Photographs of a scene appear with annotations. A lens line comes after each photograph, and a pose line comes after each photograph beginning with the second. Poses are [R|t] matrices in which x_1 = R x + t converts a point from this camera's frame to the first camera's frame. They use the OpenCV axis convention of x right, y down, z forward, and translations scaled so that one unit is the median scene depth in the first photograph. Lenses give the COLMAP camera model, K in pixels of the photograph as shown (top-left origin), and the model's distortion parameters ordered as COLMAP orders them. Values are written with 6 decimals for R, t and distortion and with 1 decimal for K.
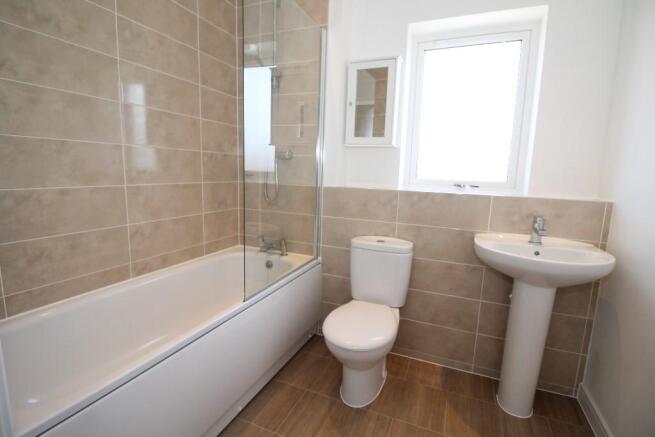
lens RADIAL K [[315.8, 0, 327.5], [0, 315.8, 218.5], [0, 0, 1]] dist [0.000461, -0.000031]
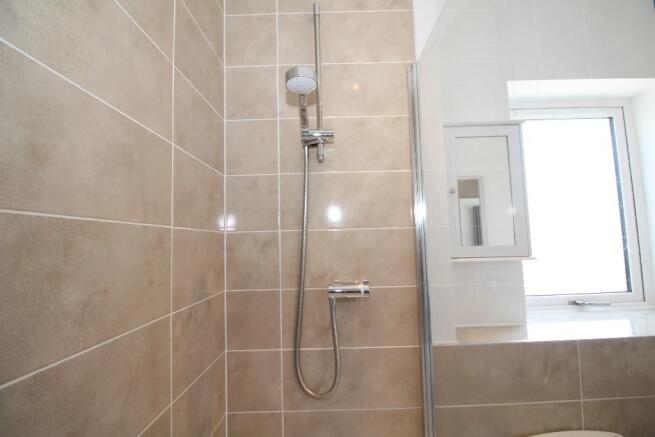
lens RADIAL K [[315.8, 0, 327.5], [0, 315.8, 218.5], [0, 0, 1]] dist [0.000461, -0.000031]
pose [[0.916600, -0.031052, 0.398598, -0.387880], [0.121266, 0.971606, -0.203167, -0.231623], [-0.380972, 0.234559, 0.894339, 0.601643]]
